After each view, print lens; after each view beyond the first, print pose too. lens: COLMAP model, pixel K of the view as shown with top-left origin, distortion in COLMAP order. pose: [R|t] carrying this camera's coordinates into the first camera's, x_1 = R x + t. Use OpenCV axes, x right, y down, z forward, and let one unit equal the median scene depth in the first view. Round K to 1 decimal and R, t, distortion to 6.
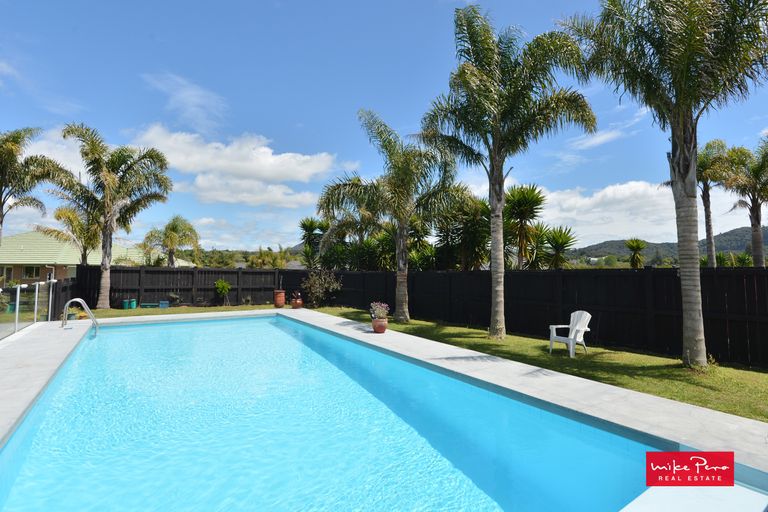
lens RADIAL K [[425.5, 0, 379.6], [0, 425.5, 244.6], [0, 0, 1]] dist [-0.002035, -0.000921]
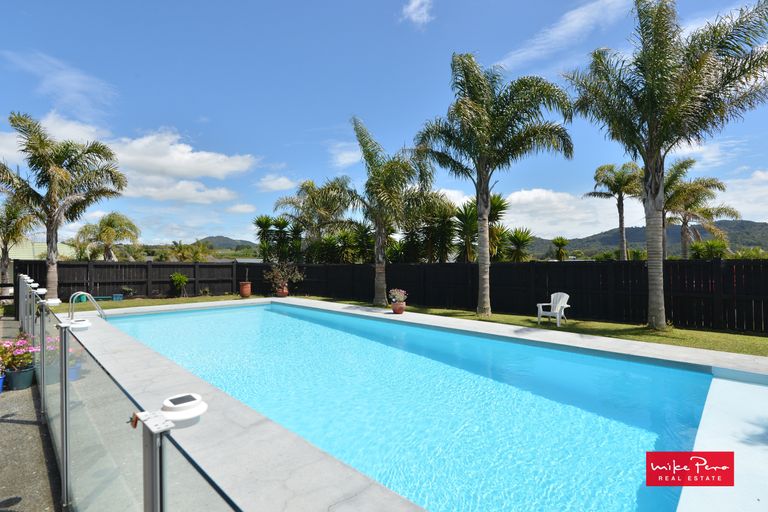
lens RADIAL K [[377.2, 0, 384.0], [0, 377.2, 256.0], [0, 0, 1]] dist [-0.001004, 0.000341]
pose [[0.987396, -0.003722, 0.158225, -0.150787], [-0.002974, 0.999110, 0.042065, -0.004085], [-0.158241, -0.042005, 0.986507, -0.044494]]
